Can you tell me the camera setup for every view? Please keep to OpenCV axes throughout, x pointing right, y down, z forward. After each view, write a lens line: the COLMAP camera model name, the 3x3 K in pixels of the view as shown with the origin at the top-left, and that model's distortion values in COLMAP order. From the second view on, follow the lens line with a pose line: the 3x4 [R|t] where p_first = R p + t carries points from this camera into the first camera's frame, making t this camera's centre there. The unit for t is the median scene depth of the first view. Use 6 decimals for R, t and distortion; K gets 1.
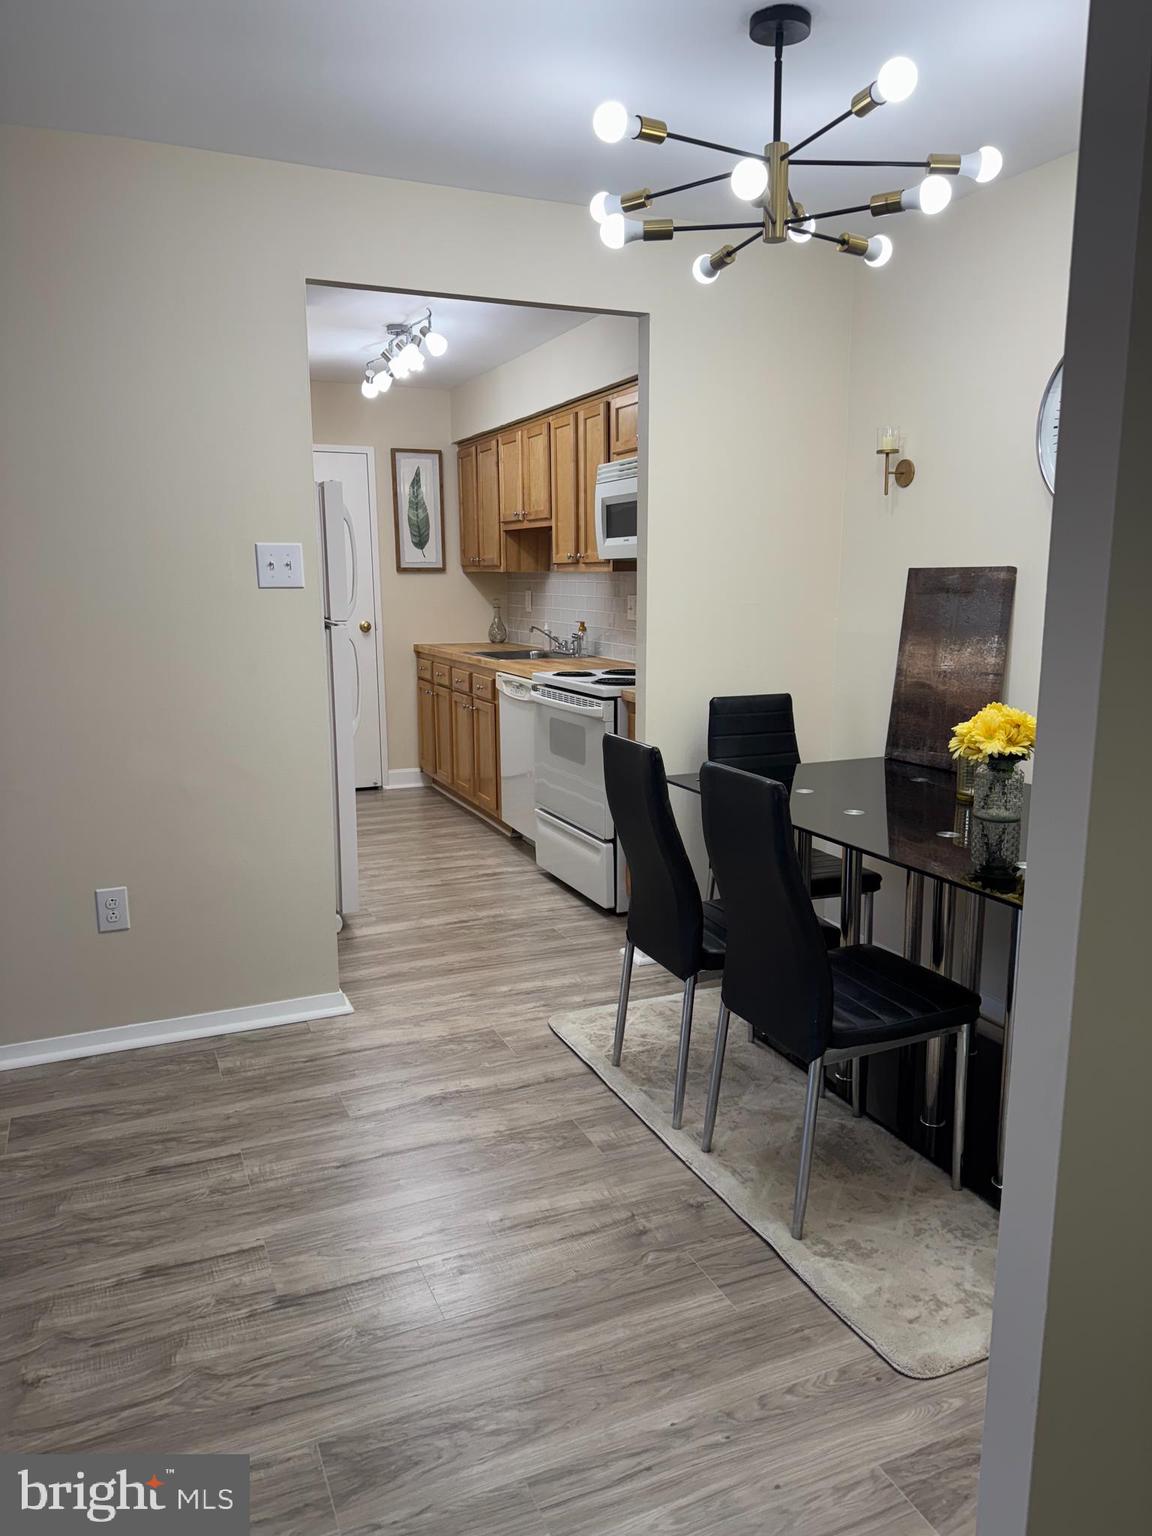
lens RADIAL K [[1088.4, 0, 573.2], [0, 1088.4, 754.4], [0, 0, 1]] dist [0.073448, -0.026187]
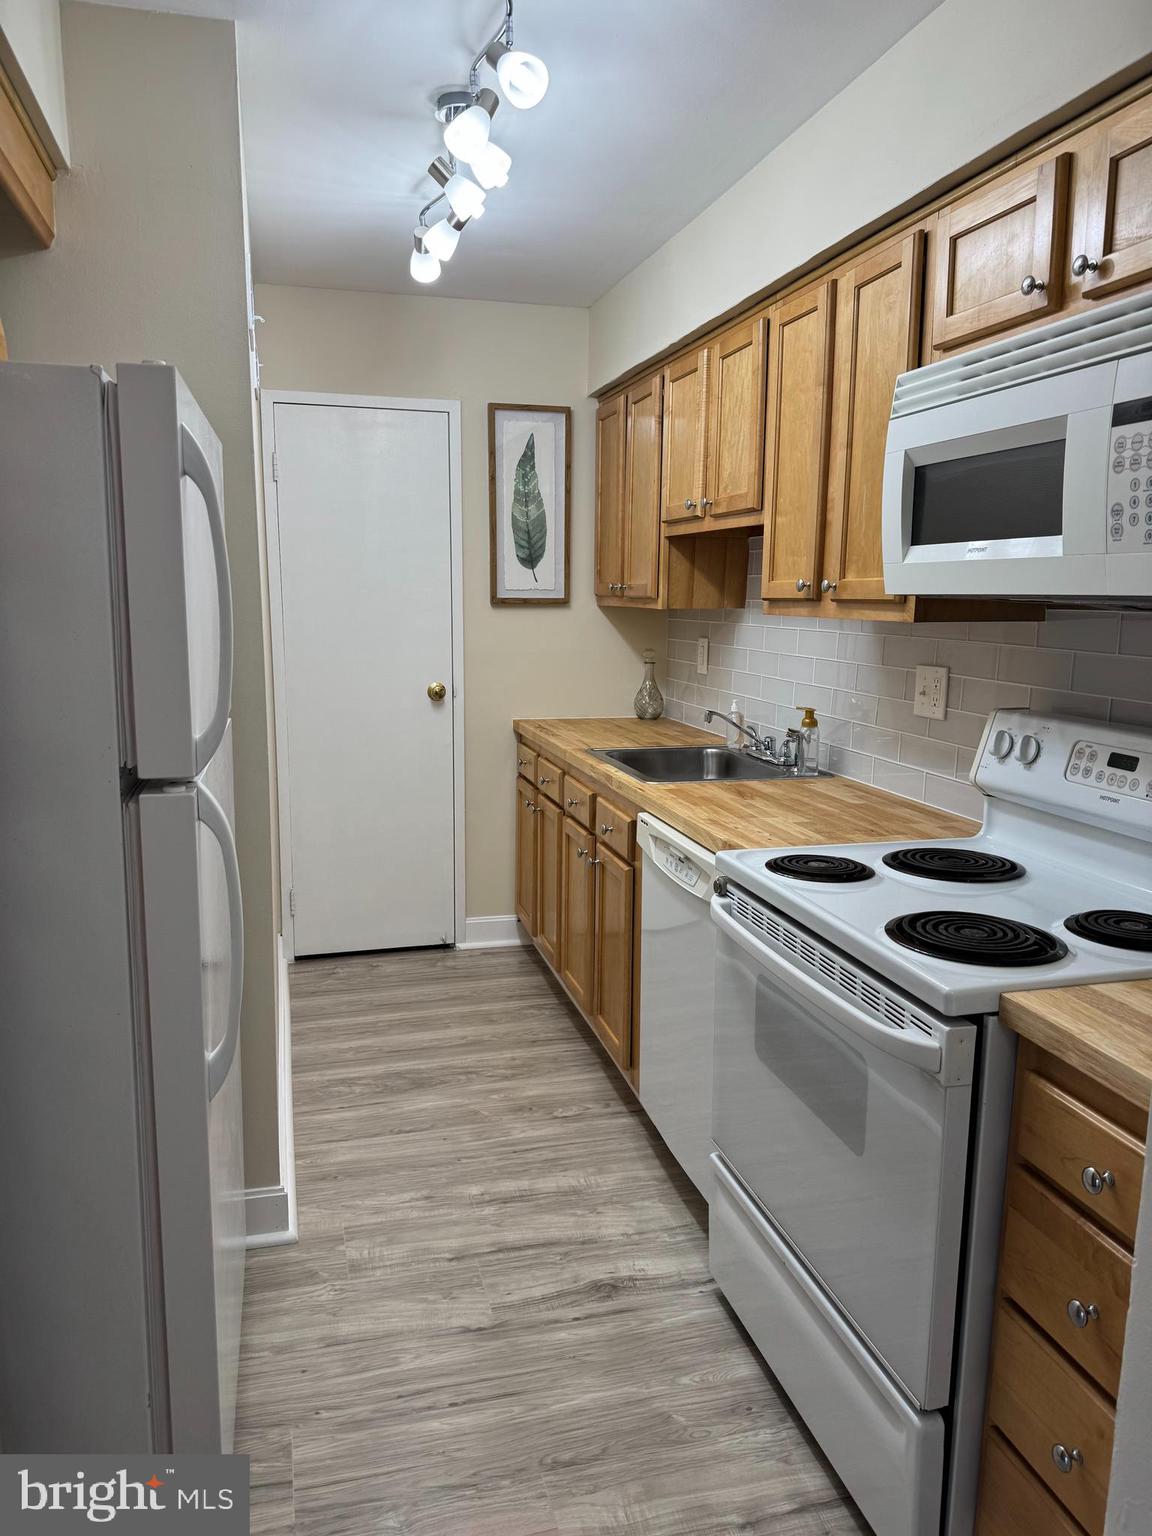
lens RADIAL K [[1088.4, 0, 536.7], [0, 1088.4, 759.9], [0, 0, 1]] dist [0.073448, -0.026187]
pose [[0.983994, 0.040620, -0.173513, -0.028067], [-0.042631, 0.999060, -0.007882, -0.086260], [0.173030, 0.015153, 0.984800, 0.453766]]
